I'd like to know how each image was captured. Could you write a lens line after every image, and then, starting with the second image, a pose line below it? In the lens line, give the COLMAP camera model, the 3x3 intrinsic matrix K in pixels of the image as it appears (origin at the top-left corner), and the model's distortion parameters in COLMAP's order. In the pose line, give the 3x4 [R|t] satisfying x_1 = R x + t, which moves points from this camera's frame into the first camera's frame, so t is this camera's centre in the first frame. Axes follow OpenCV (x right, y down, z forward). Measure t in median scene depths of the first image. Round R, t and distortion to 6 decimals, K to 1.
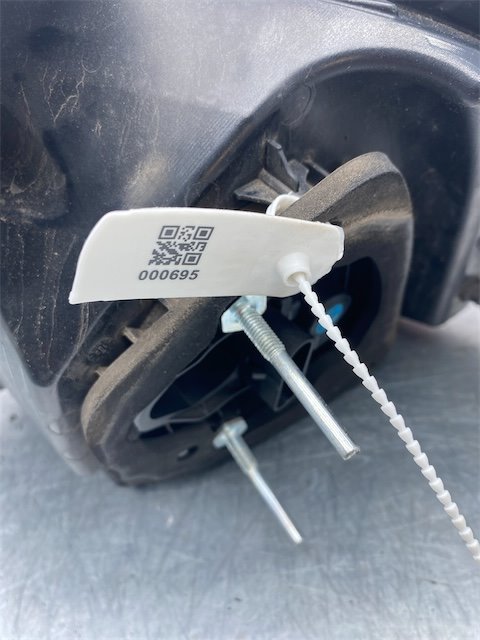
lens RADIAL K [[506.3, 0, 237.4], [0, 506.3, 315.7], [0, 0, 1]] dist [-0.031450, 0.023089]
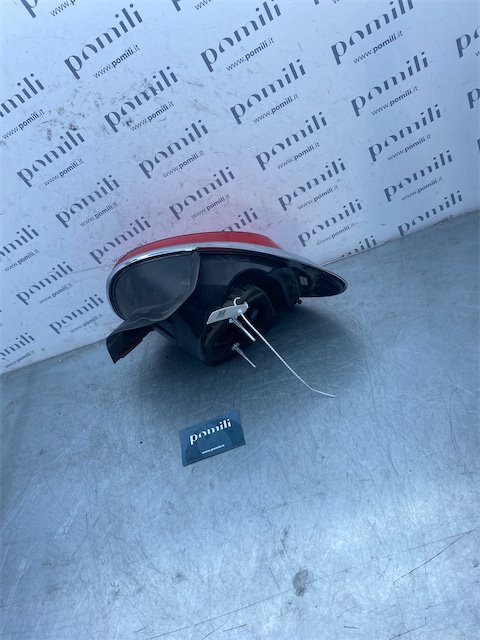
lens RADIAL K [[506.3, 0, 239.5], [0, 506.3, 310.8], [0, 0, 1]] dist [-0.031450, 0.023089]
pose [[0.986035, -0.166503, 0.003465, 0.054909], [0.165907, 0.983893, 0.066557, -0.326792], [-0.014491, -0.065052, 0.997777, -3.224781]]
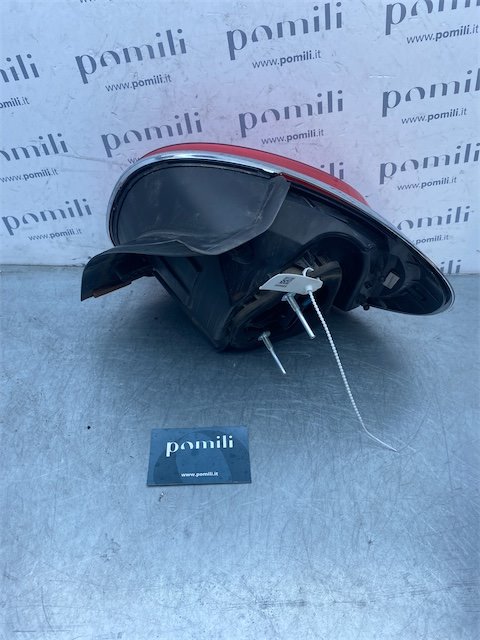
lens RADIAL K [[506.3, 0, 245.4], [0, 506.3, 317.9], [0, 0, 1]] dist [-0.031450, 0.023089]
pose [[0.974036, 0.175385, 0.143159, -0.579571], [-0.186399, 0.980157, 0.067441, -0.029330], [-0.128490, -0.092375, 0.987399, -1.853234]]
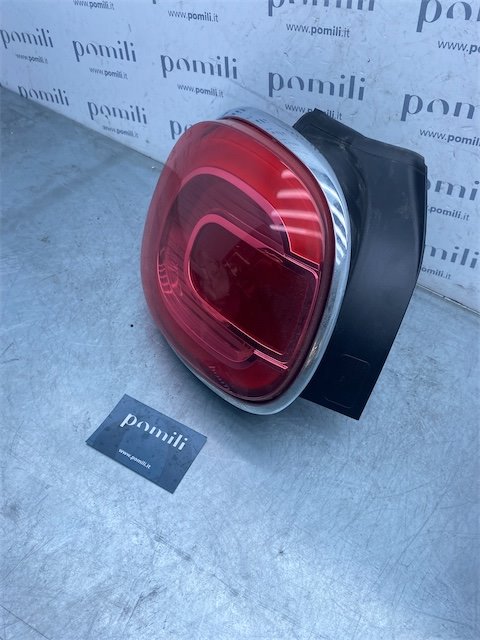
lens RADIAL K [[506.3, 0, 239.3], [0, 506.3, 328.6], [0, 0, 1]] dist [-0.031450, 0.023089]
pose [[0.791974, 0.593007, -0.145328, 0.053767], [-0.532245, 0.787177, 0.311557, -0.390965], [0.299155, -0.169395, 0.939048, -1.796541]]
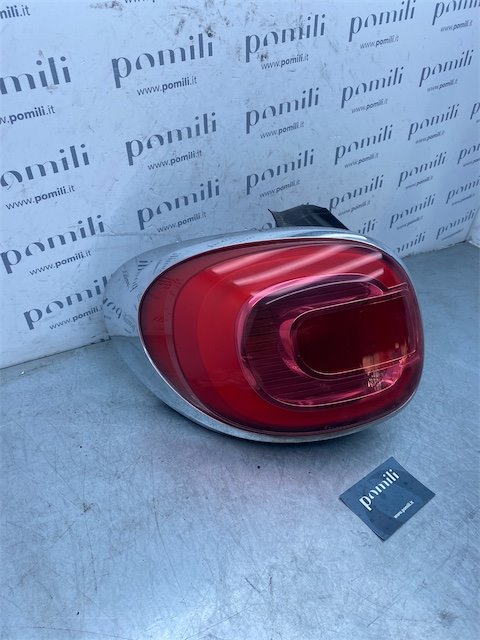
lens RADIAL K [[506.3, 0, 240.9], [0, 506.3, 313.6], [0, 0, 1]] dist [-0.031450, 0.023089]
pose [[0.783771, -0.063278, 0.617818, -2.772165], [0.084006, 0.996455, -0.004512, -0.027533], [-0.615342, 0.055437, 0.786308, -1.486540]]
